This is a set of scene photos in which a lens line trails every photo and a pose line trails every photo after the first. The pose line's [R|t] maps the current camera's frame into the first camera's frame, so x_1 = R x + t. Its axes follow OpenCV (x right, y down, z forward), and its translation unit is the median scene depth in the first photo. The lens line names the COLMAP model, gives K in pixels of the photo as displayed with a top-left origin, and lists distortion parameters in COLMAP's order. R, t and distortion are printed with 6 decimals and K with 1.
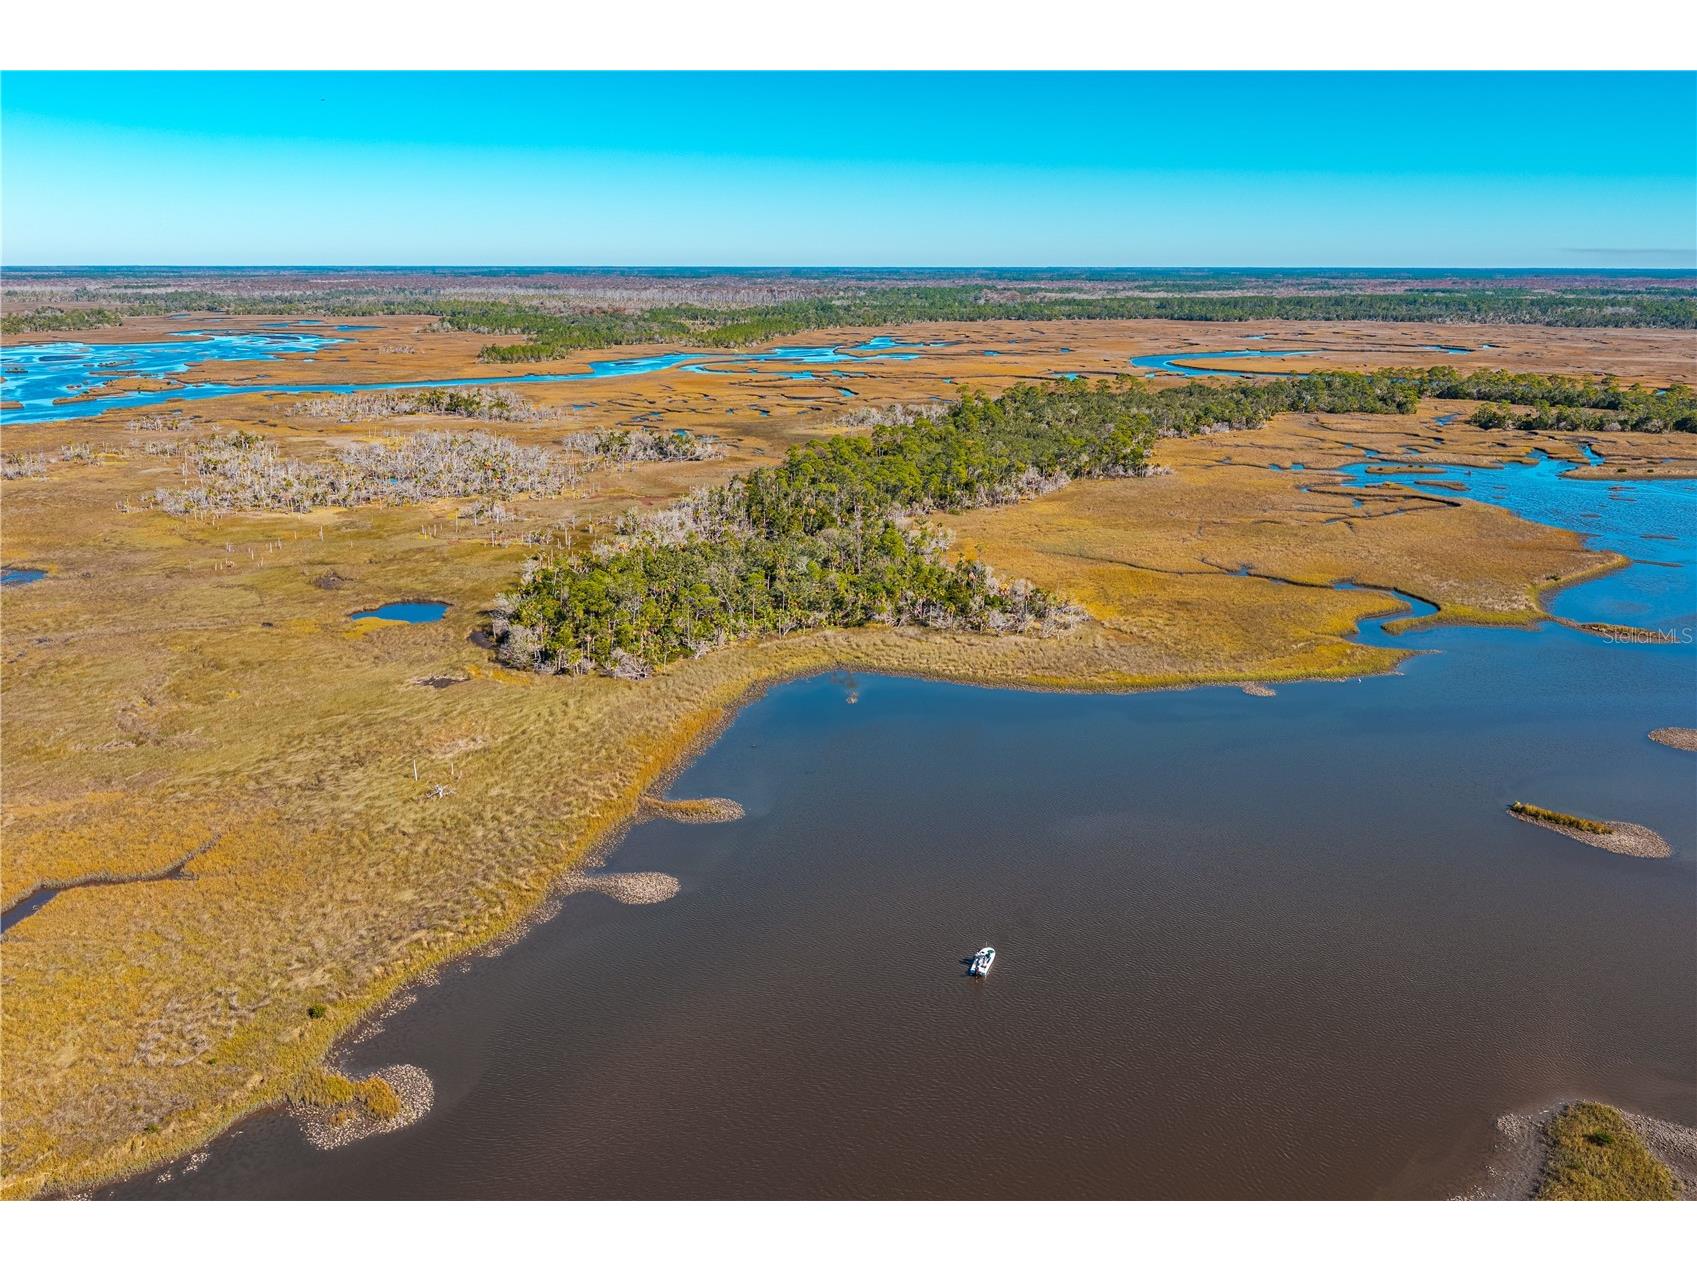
lens RADIAL K [[1453.8, 0, 831.5], [0, 1453.8, 631.4], [0, 0, 1]] dist [0.009303, -0.020488]
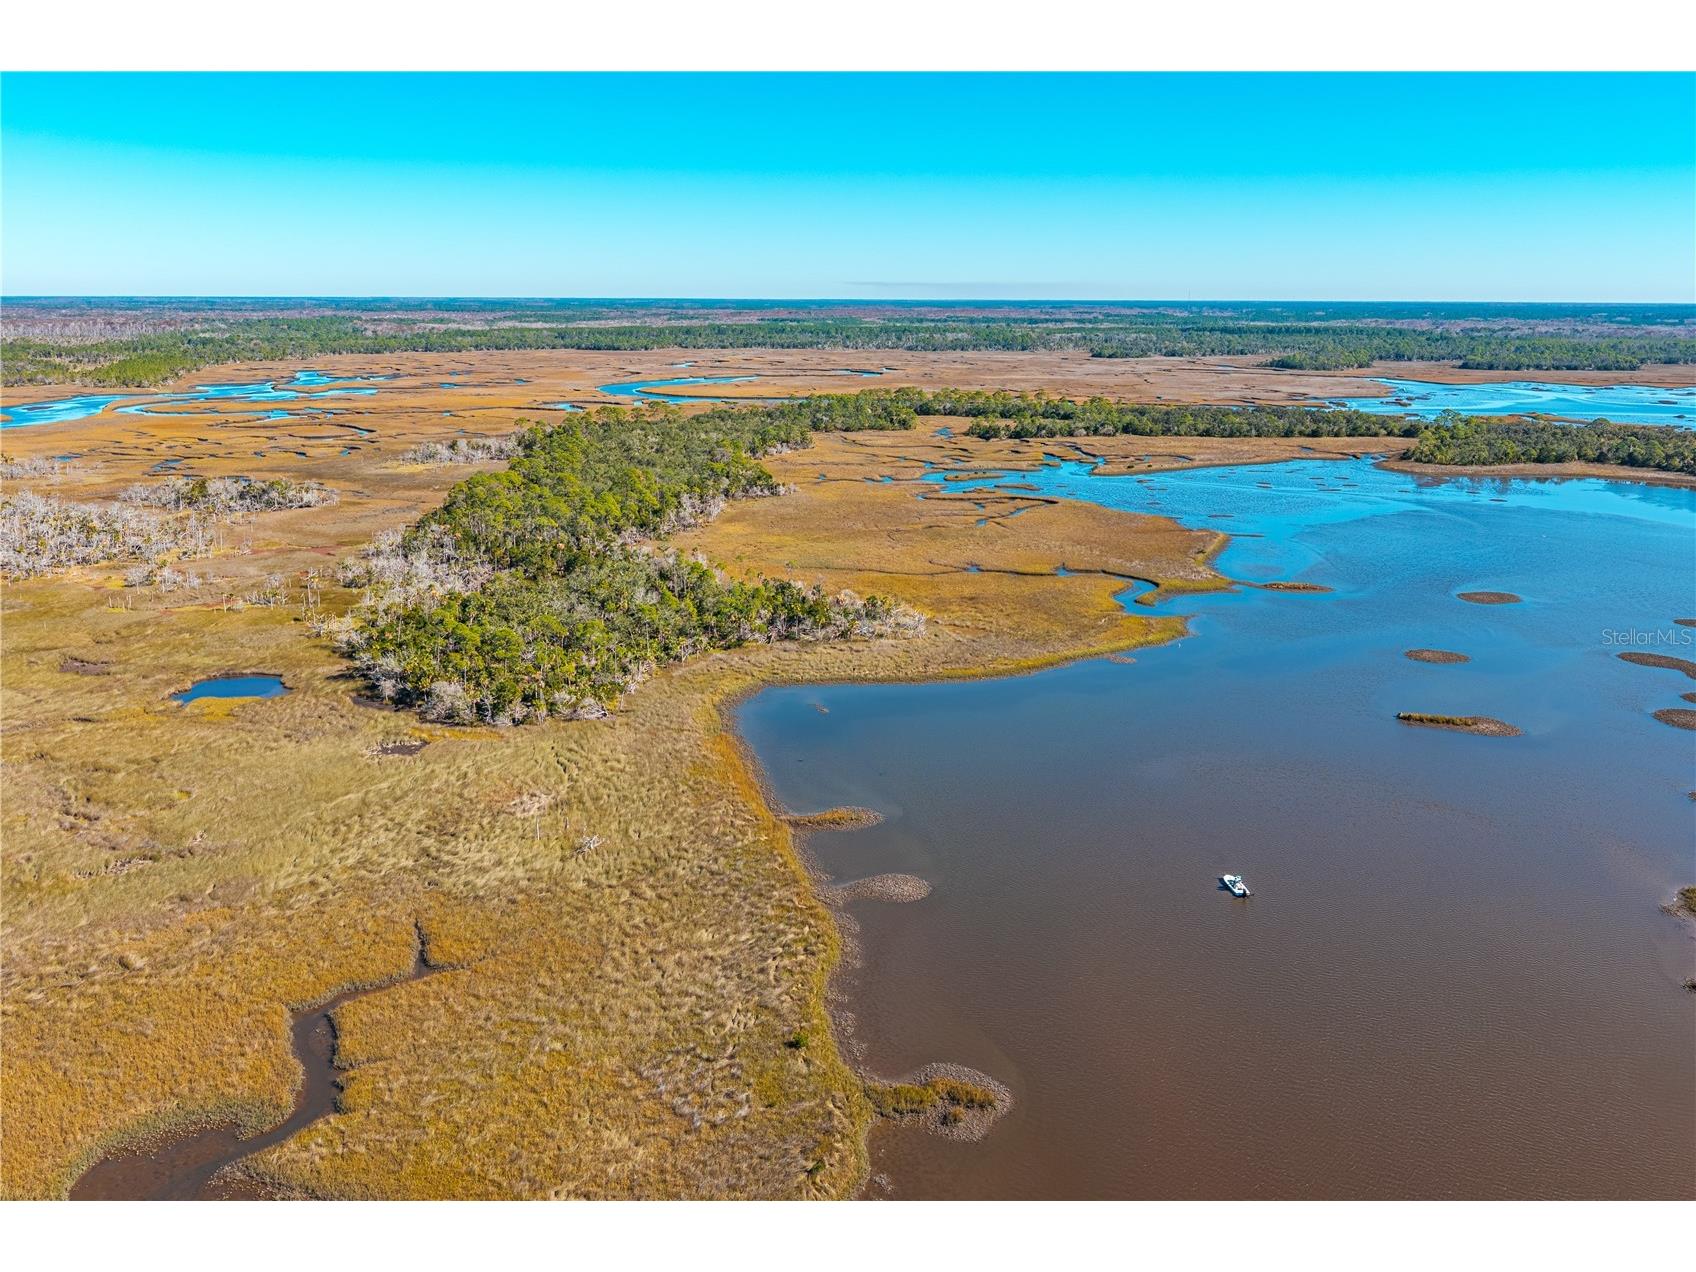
lens RADIAL K [[1452.9, 0, 842.8], [0, 1452.9, 637.4], [0, 0, 1]] dist [0.009303, -0.020488]
pose [[0.886637, -0.103144, 0.450817, -0.198957], [0.110042, 0.993866, 0.010967, -0.006894], [-0.449183, 0.039885, 0.892549, 0.019087]]
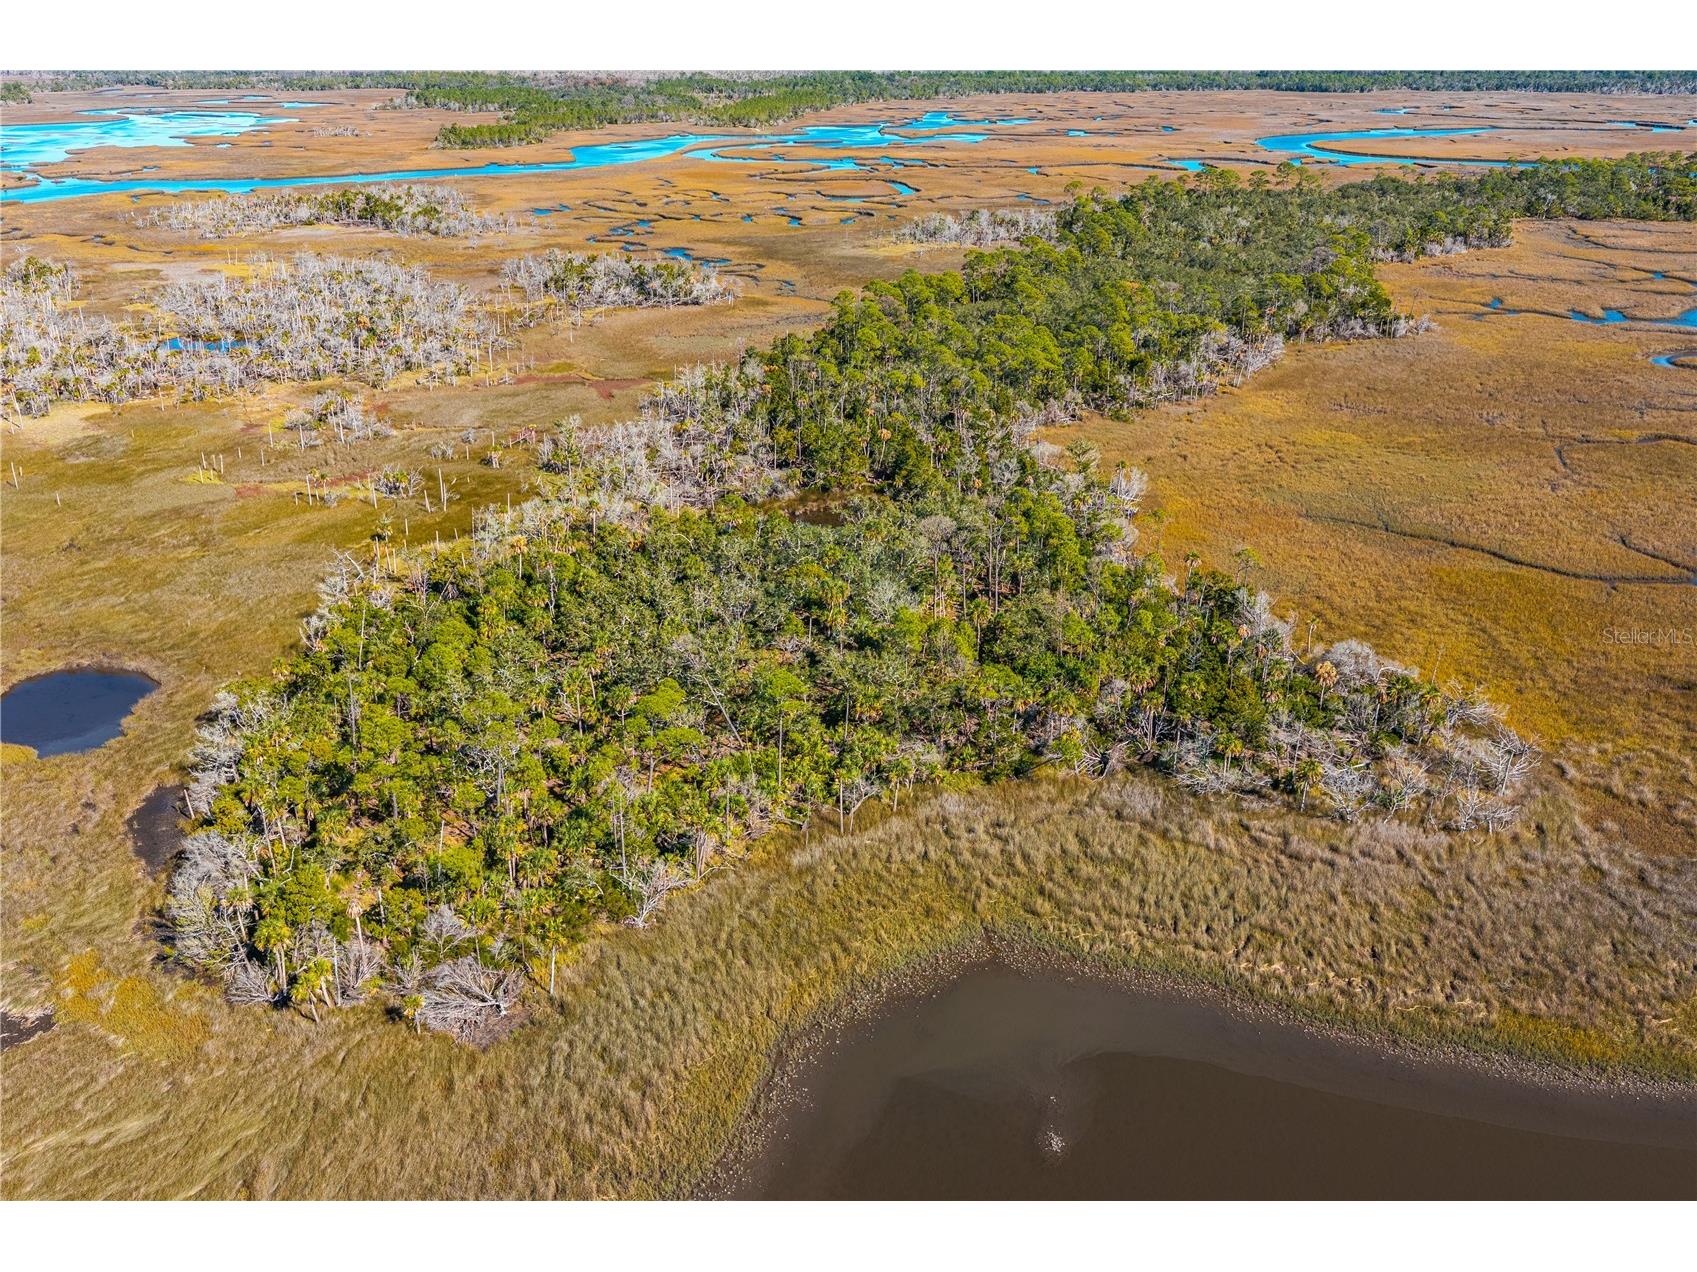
lens RADIAL K [[1453.8, 0, 865.2], [0, 1453.8, 634.1], [0, 0, 1]] dist [0.009303, -0.020488]
pose [[0.999991, -0.004163, 0.000906, -0.014531], [0.003991, 0.989754, 0.142727, -0.057731], [-0.001491, -0.142722, 0.989762, 0.293412]]
